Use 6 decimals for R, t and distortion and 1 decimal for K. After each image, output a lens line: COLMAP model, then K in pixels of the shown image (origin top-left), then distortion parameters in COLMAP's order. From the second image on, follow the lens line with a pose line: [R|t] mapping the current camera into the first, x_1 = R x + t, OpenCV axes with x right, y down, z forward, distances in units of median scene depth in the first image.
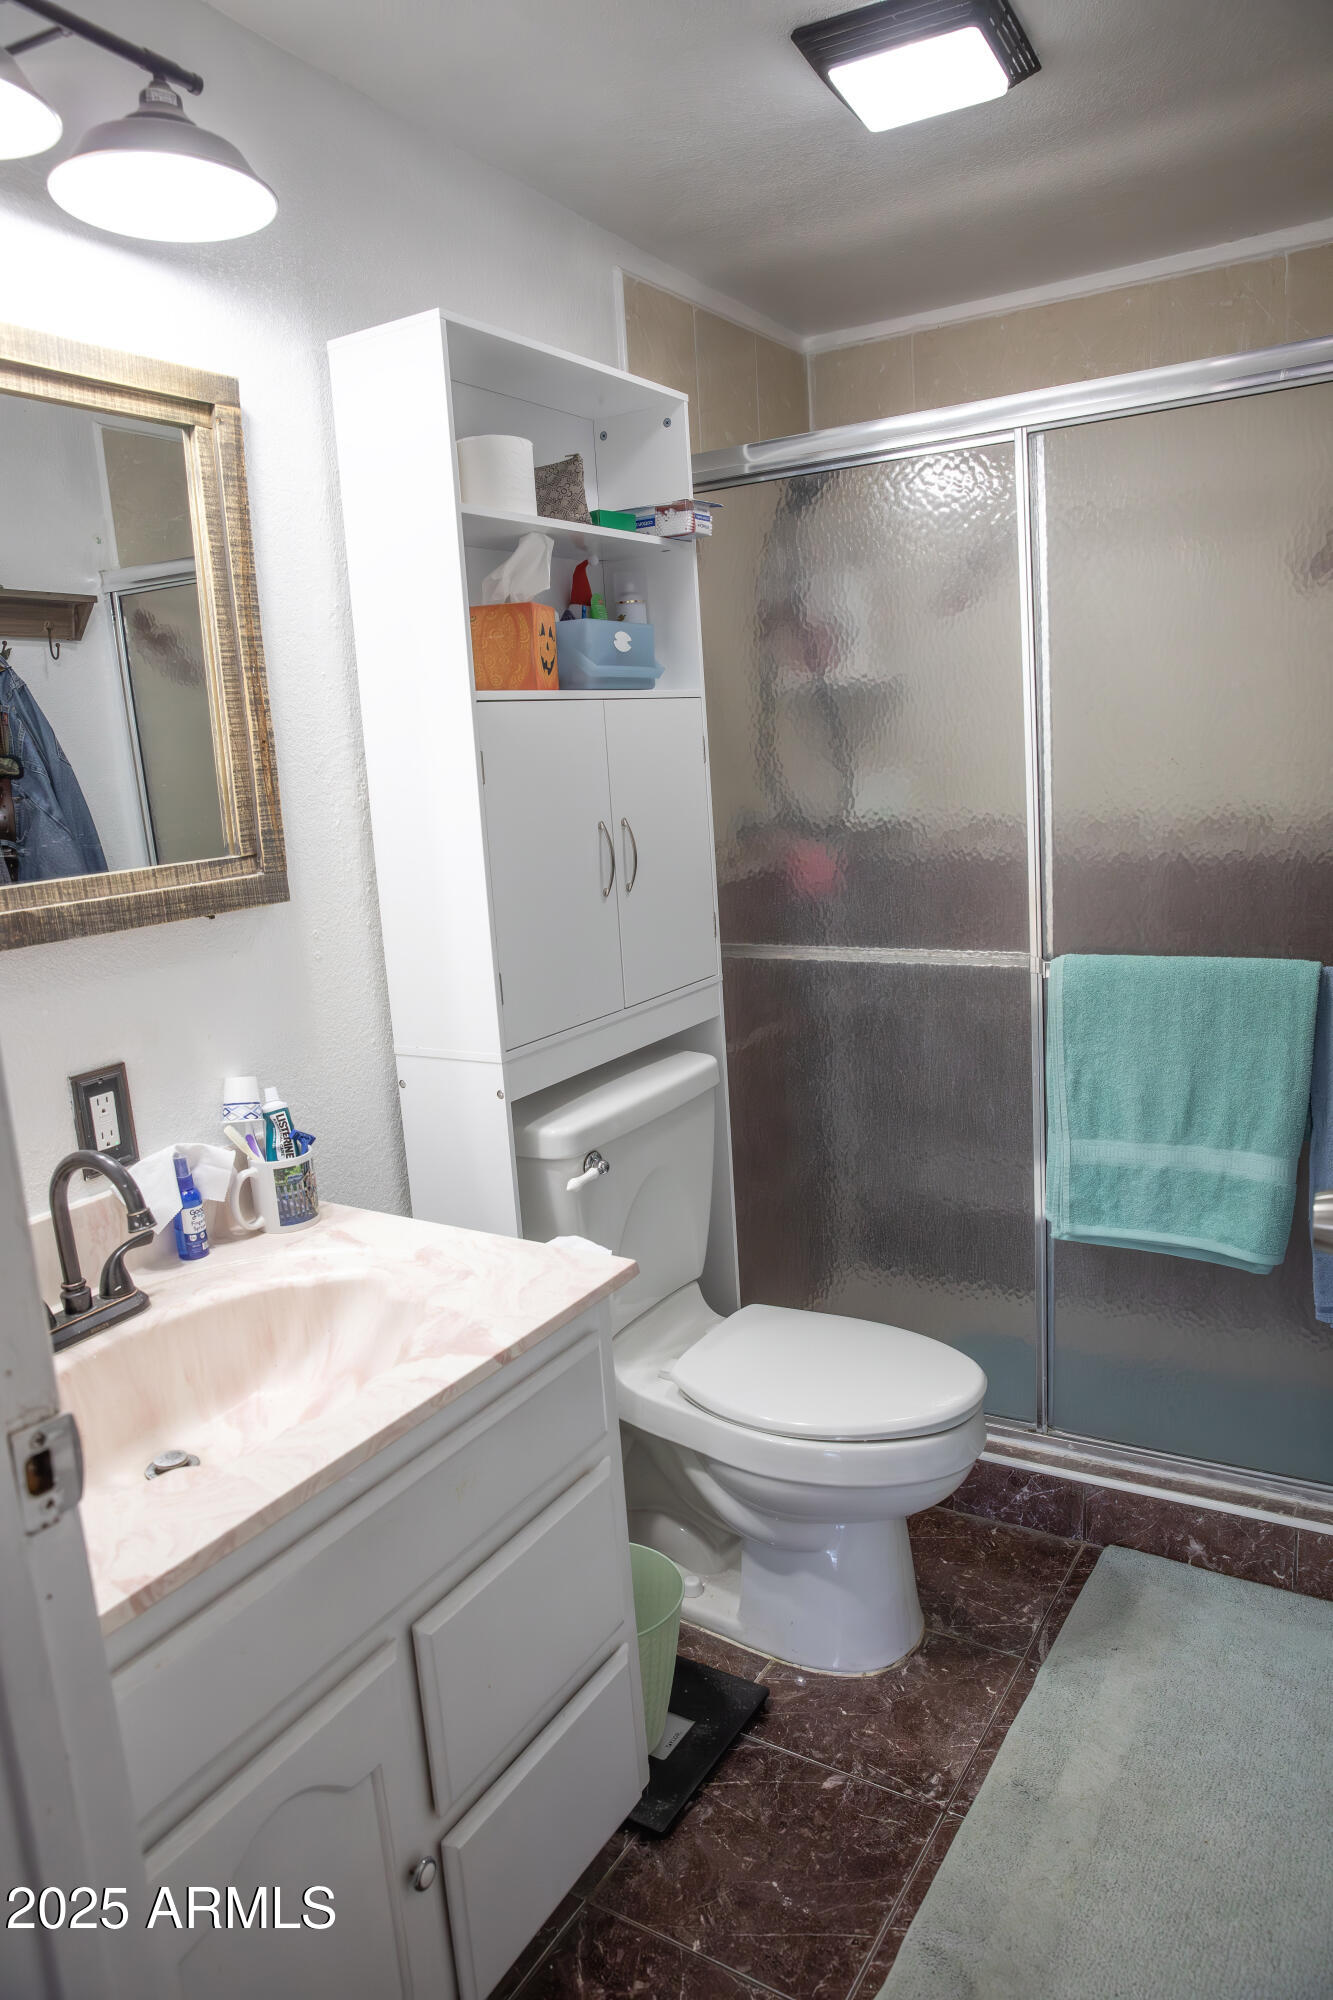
lens RADIAL K [[1360.1, 0, 661.7], [0, 1360.1, 1001.9], [0, 0, 1]] dist [-0.111642, 0.084339]
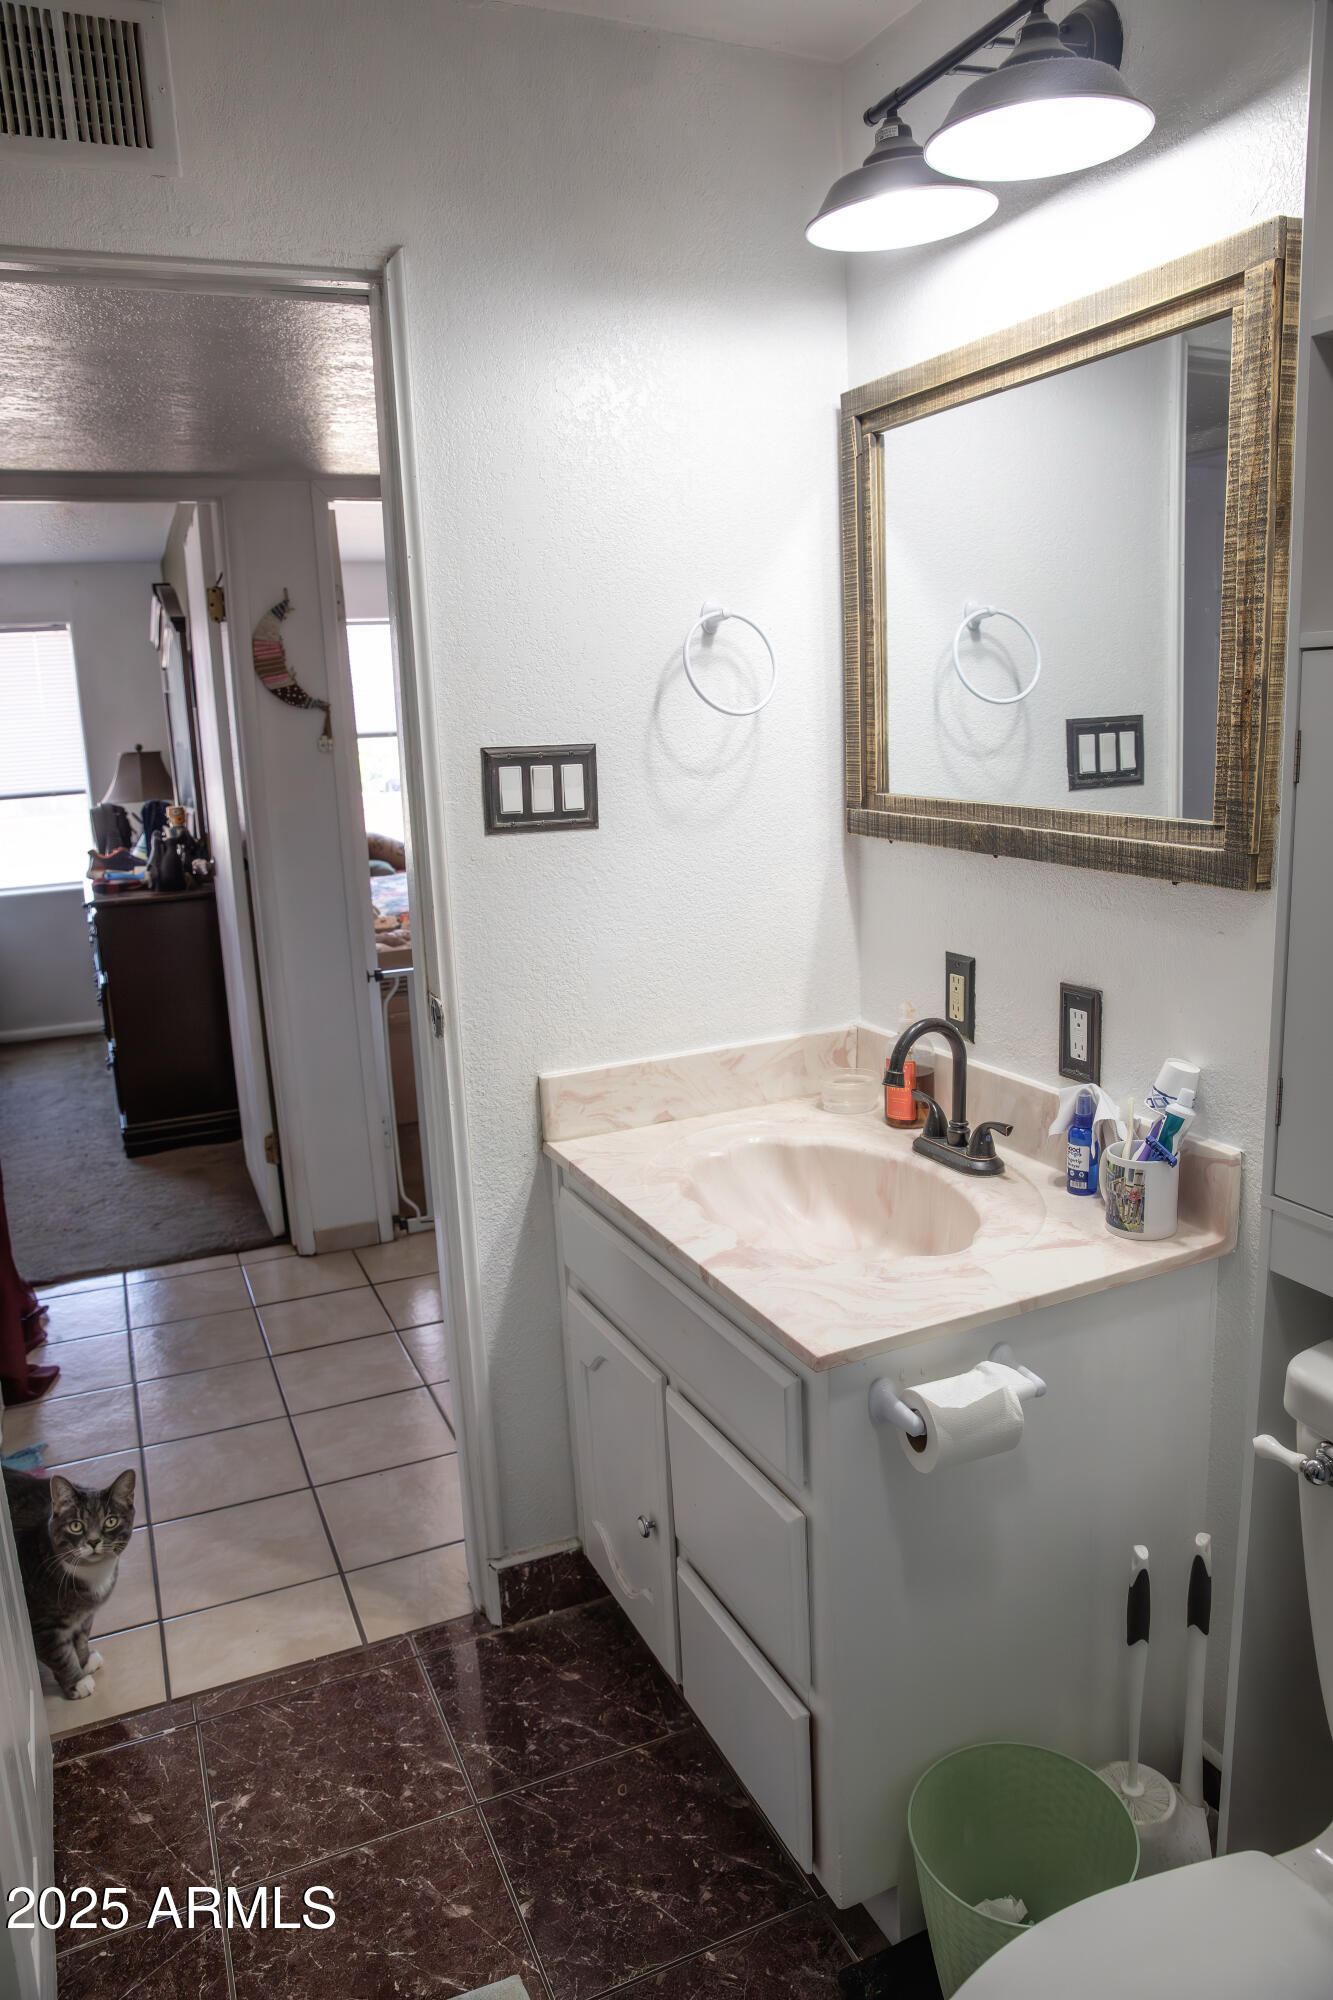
lens RADIAL K [[1360.1, 0, 661.7], [0, 1360.1, 1001.9], [0, 0, 1]] dist [-0.111642, 0.084339]
pose [[-0.562198, 0.263985, -0.783738, 0.632768], [-0.074945, 0.927523, 0.366176, -0.313956], [0.823600, 0.264601, -0.501667, 1.268689]]
